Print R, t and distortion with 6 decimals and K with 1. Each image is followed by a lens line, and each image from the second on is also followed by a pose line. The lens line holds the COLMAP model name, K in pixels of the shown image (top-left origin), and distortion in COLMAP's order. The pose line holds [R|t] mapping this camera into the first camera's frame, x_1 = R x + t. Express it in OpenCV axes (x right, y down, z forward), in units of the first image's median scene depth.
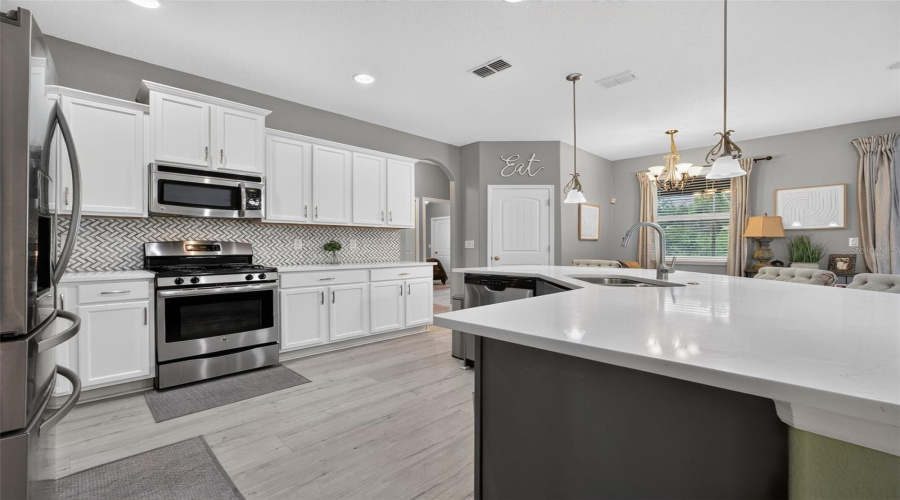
lens RADIAL K [[378.3, 0, 451.2], [0, 378.3, 247.1], [0, 0, 1]] dist [-0.016746, 0.000755]
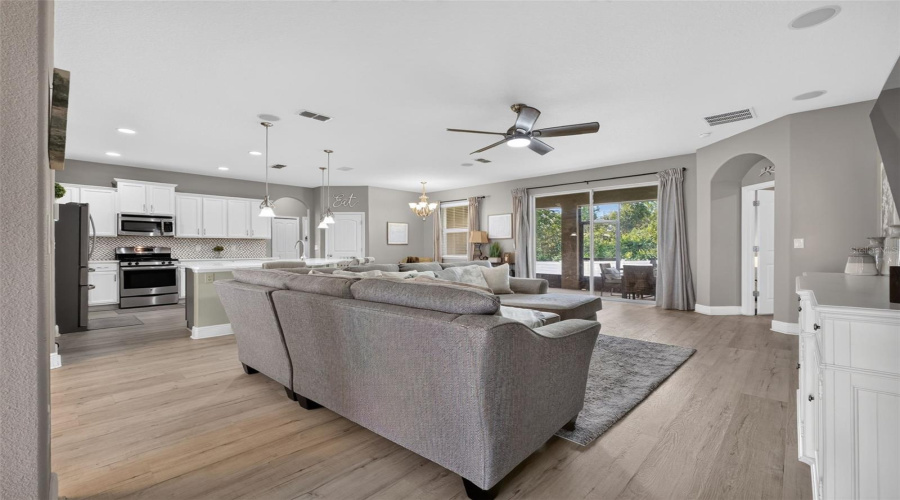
lens RADIAL K [[378.3, 0, 449.1], [0, 378.3, 246.0], [0, 0, 1]] dist [-0.016746, 0.000755]
pose [[0.999646, -0.003027, 0.026429, 0.923152], [0.003206, 0.999972, -0.006725, -0.000269], [-0.026408, 0.006808, 0.999628, -1.065171]]
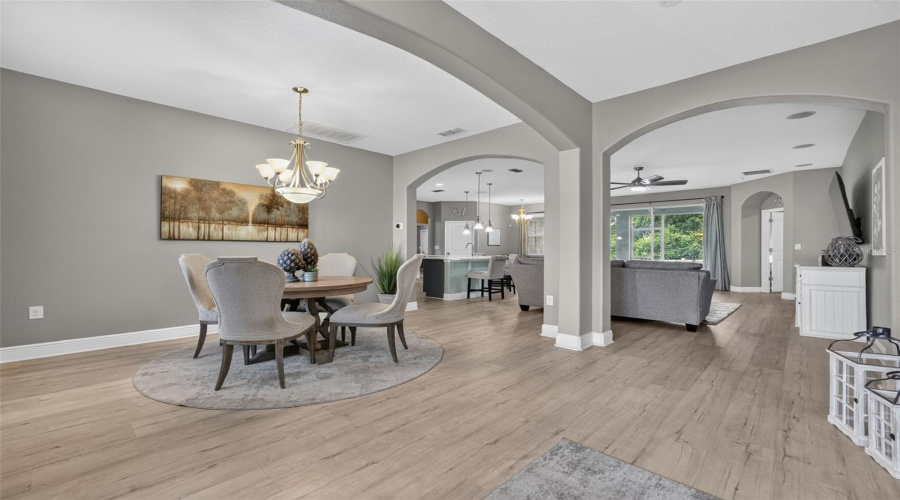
lens RADIAL K [[378.3, 0, 448.7], [0, 378.3, 245.2], [0, 0, 1]] dist [-0.016746, 0.000755]
pose [[0.999798, 0.004124, 0.019652, 0.114976], [-0.003930, 0.999943, -0.009878, 0.005890], [-0.019692, 0.009799, 0.999758, -1.913102]]
